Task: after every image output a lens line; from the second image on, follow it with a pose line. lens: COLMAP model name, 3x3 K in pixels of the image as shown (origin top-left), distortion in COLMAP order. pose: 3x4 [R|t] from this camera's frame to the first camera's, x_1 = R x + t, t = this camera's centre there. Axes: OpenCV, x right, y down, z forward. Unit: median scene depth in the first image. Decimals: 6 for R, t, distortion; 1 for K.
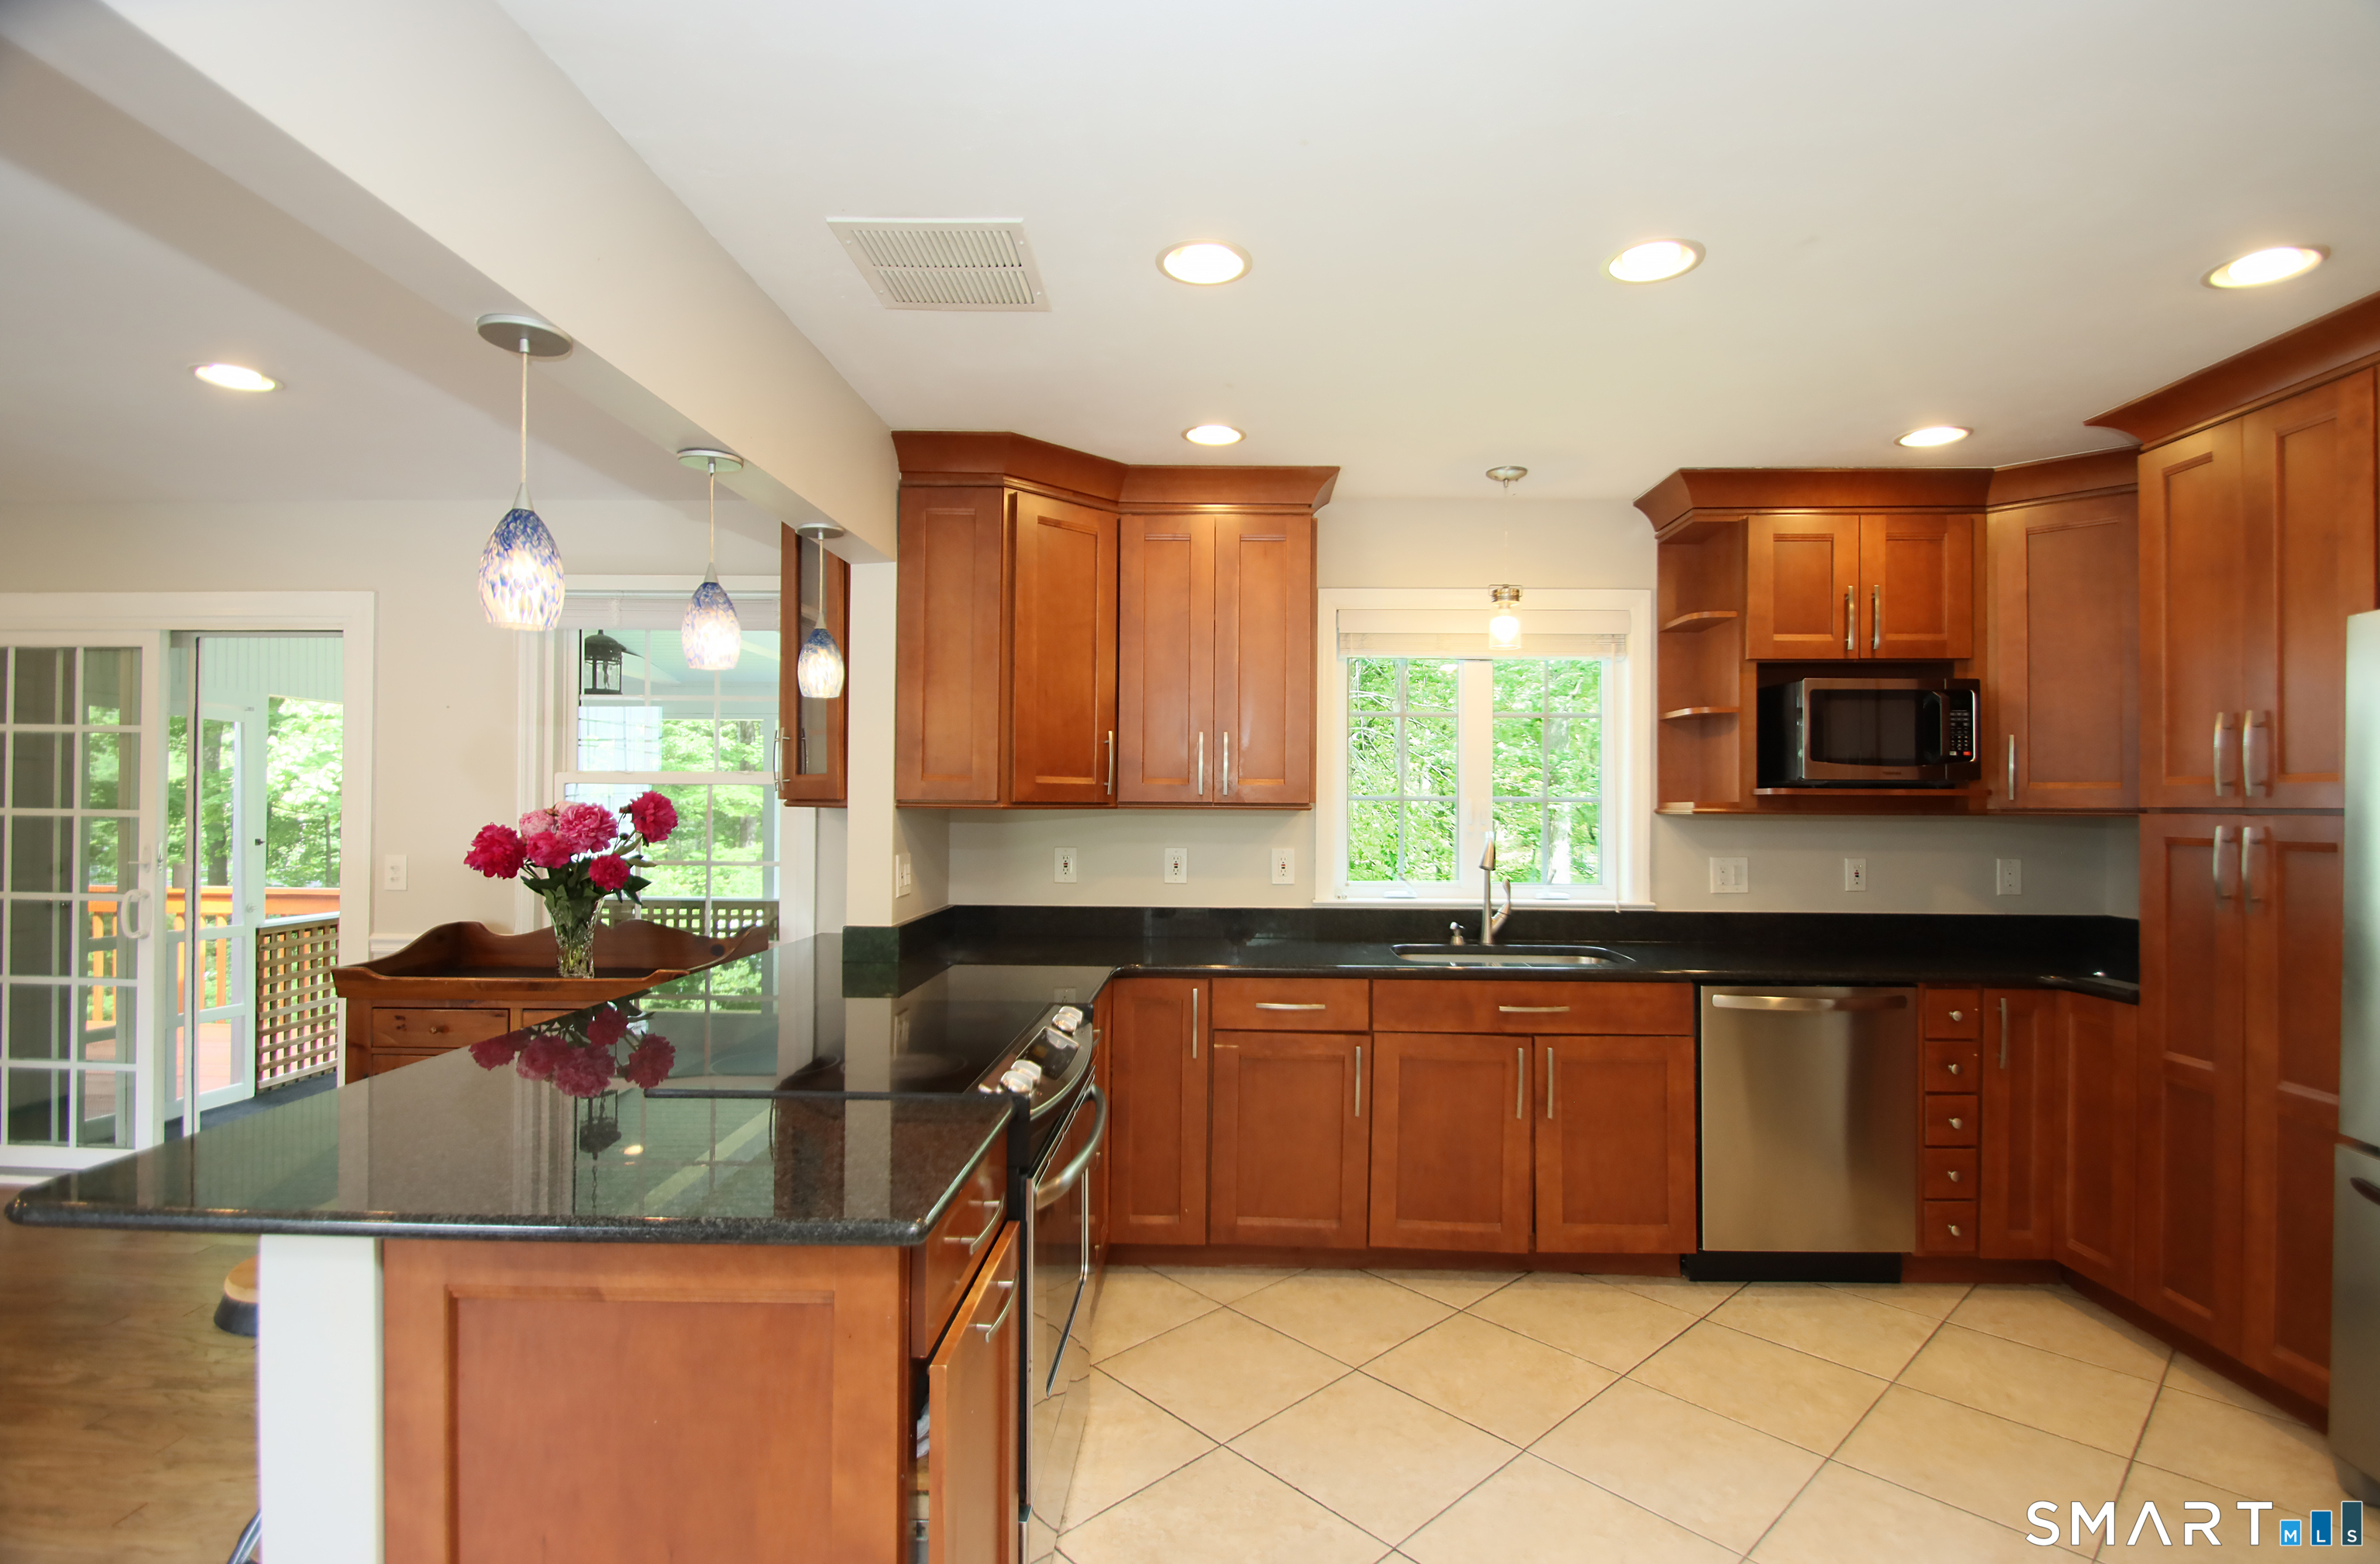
lens RADIAL K [[1101.2, 0, 1203.6], [0, 1101.2, 771.7], [0, 0, 1]] dist [-0.000900, -0.000886]
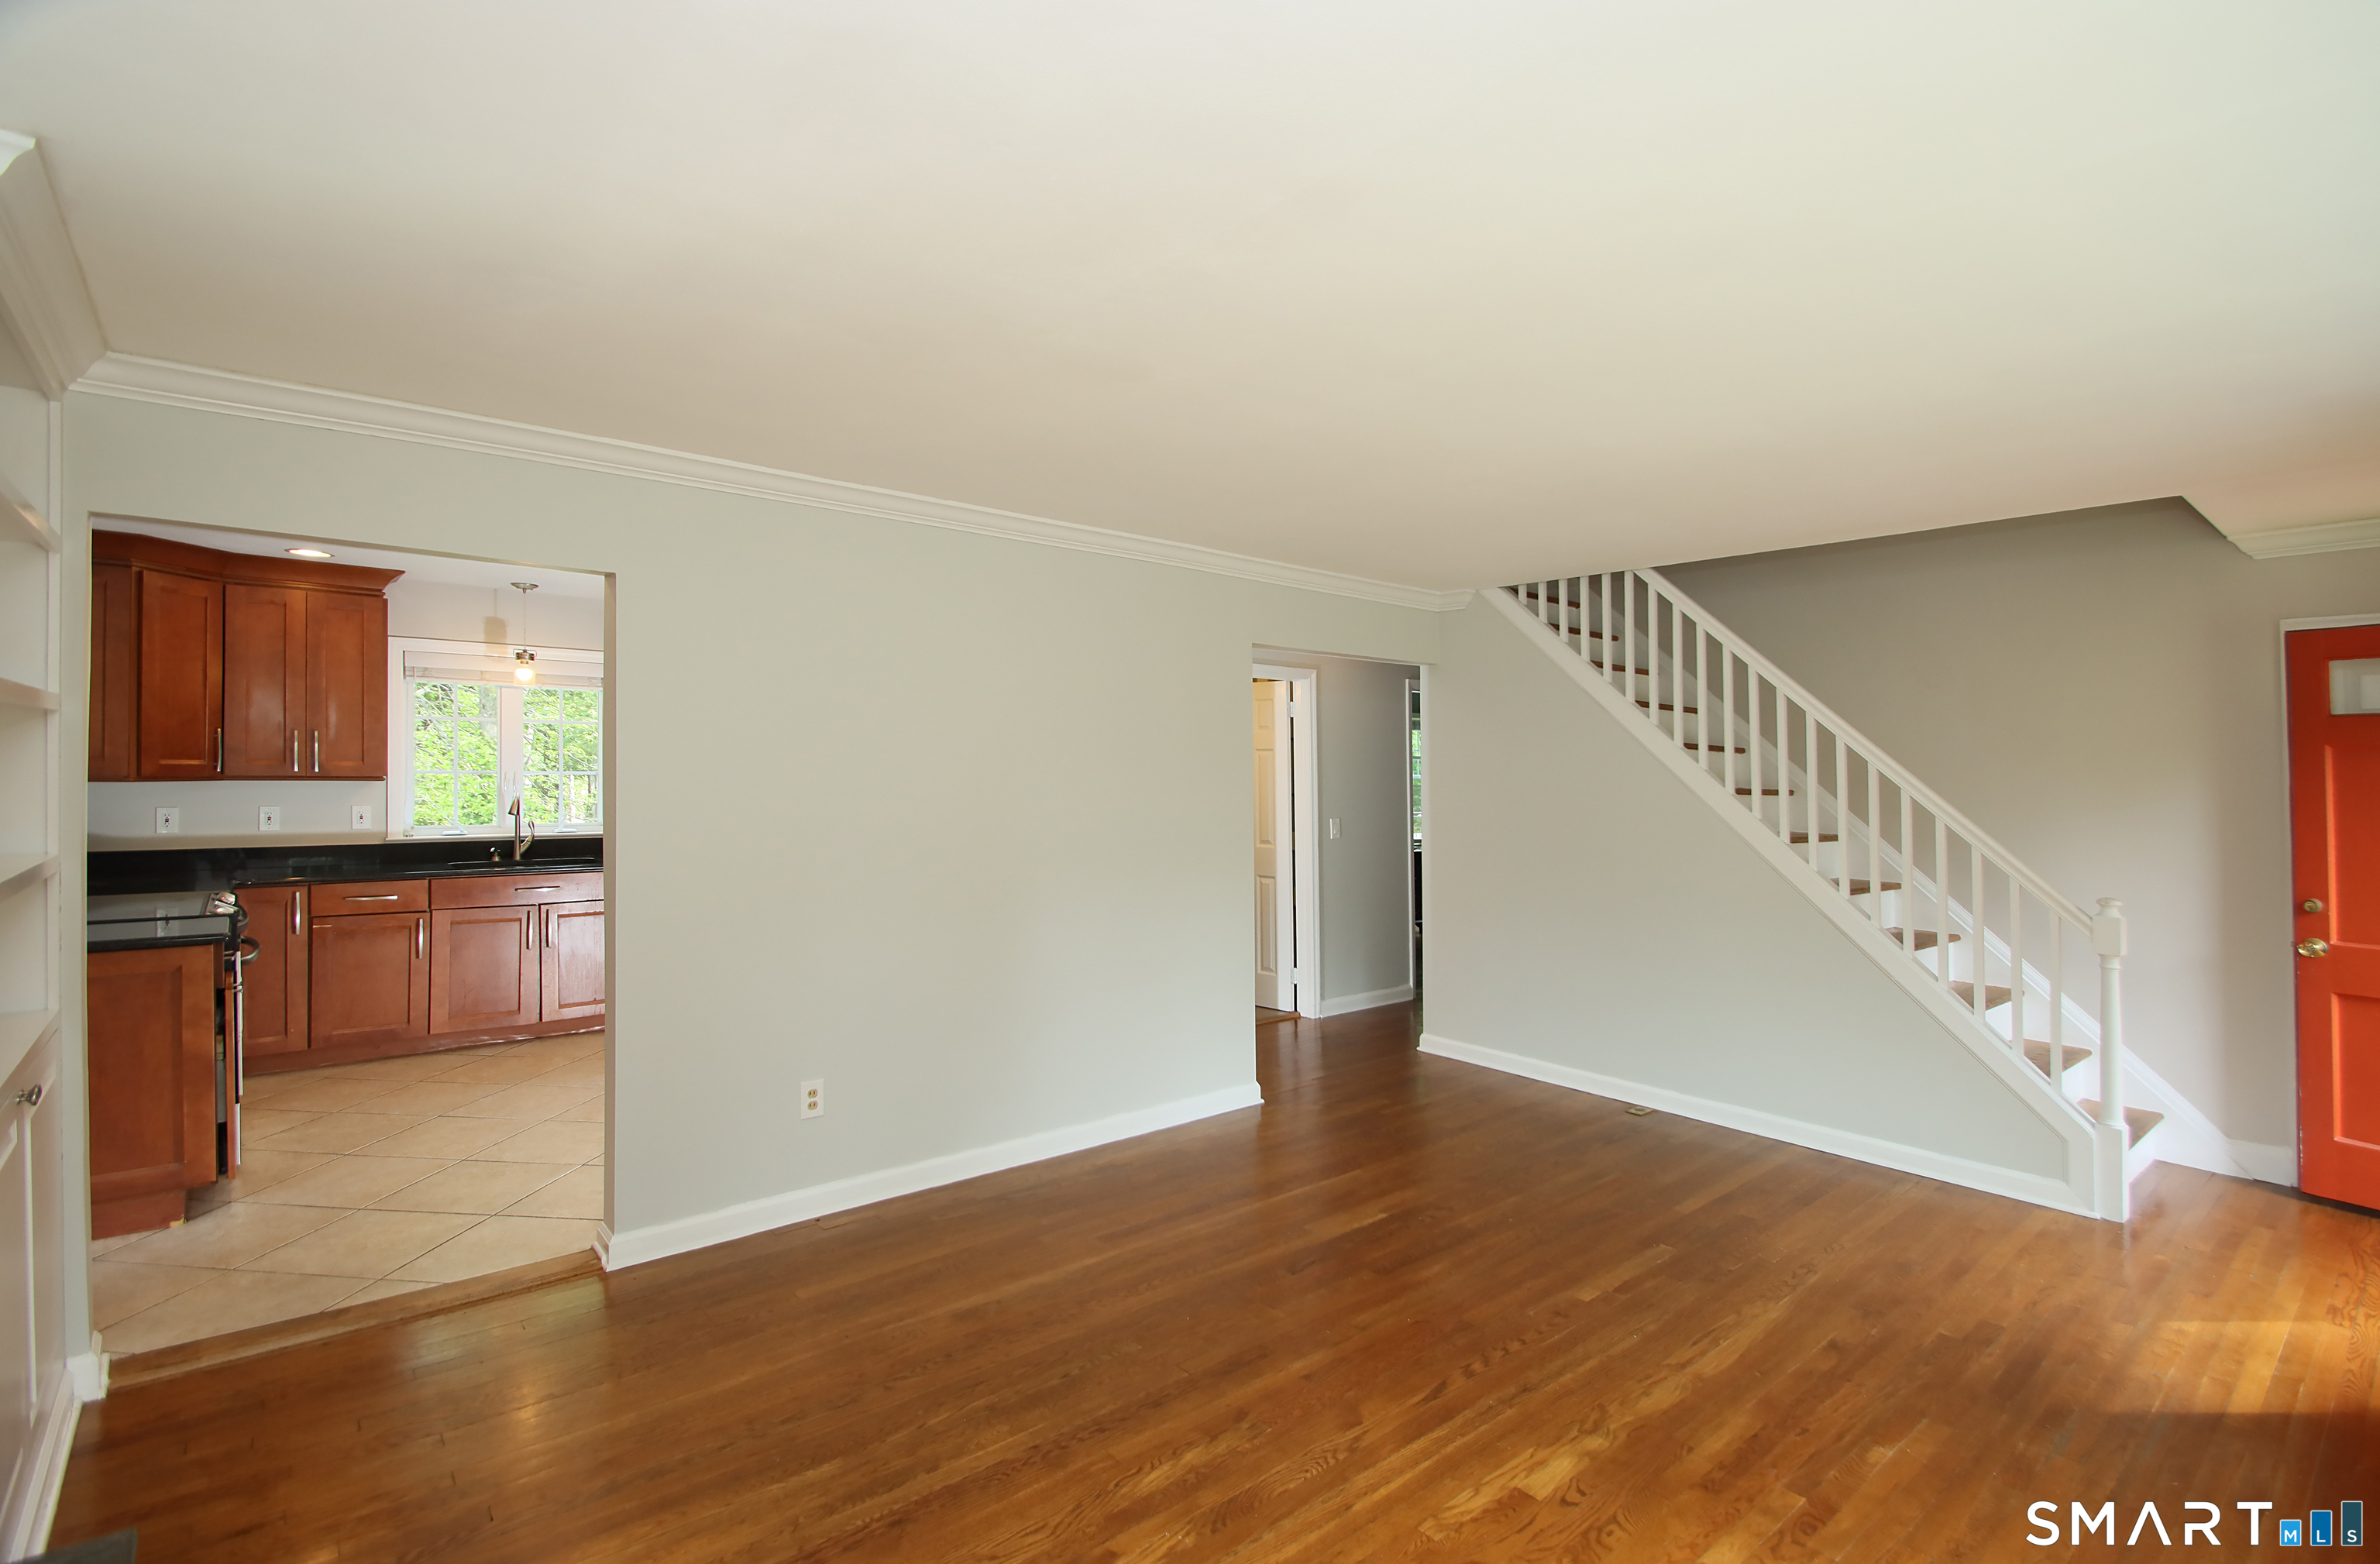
lens RADIAL K [[1137.7, 0, 1243.2], [0, 1137.7, 797.7], [0, 0, 1]] dist [-0.001804, -0.000778]
pose [[0.725818, -0.015072, 0.687721, -0.131988], [-0.027742, 0.998305, 0.051157, -0.058148], [-0.687327, -0.056210, 0.724170, -1.043958]]
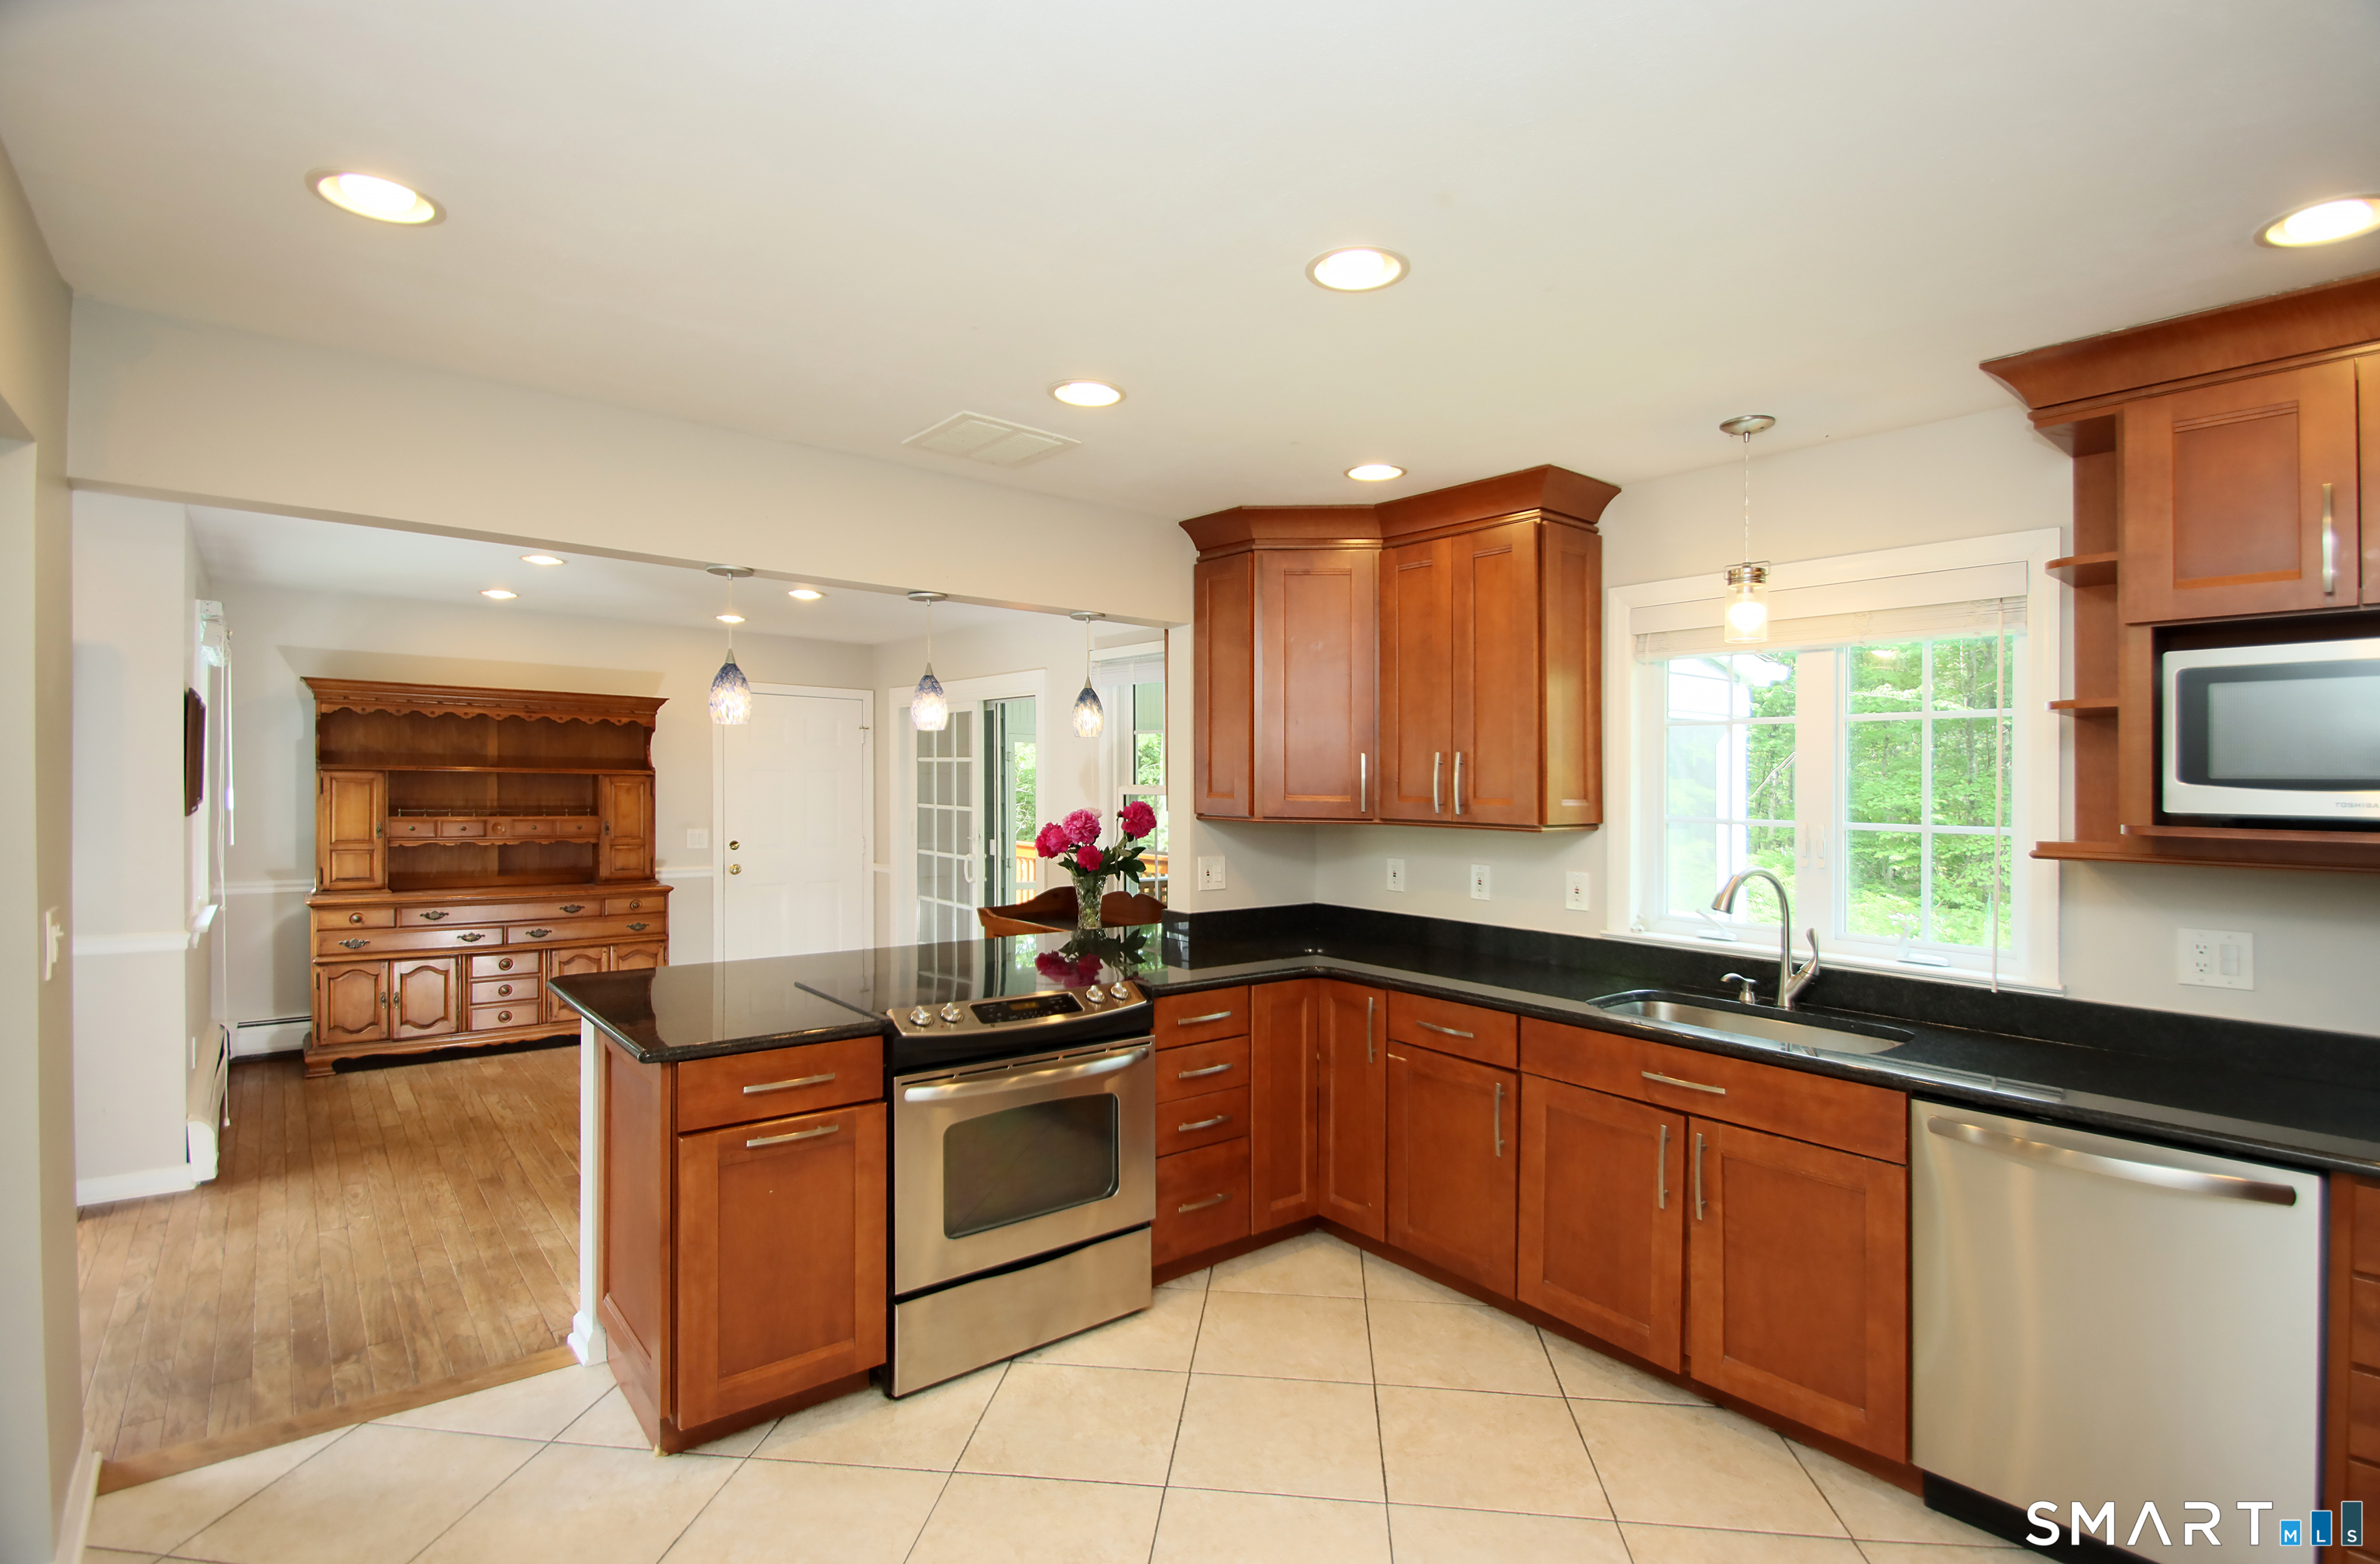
lens RADIAL K [[1101.2, 0, 1203.6], [0, 1101.2, 771.7], [0, 0, 1]] dist [-0.000900, -0.000886]
pose [[0.660907, -0.005352, -0.750449, 0.618449], [0.010183, 0.999946, 0.001836, -0.021930], [0.750399, -0.008855, 0.660926, 0.163398]]
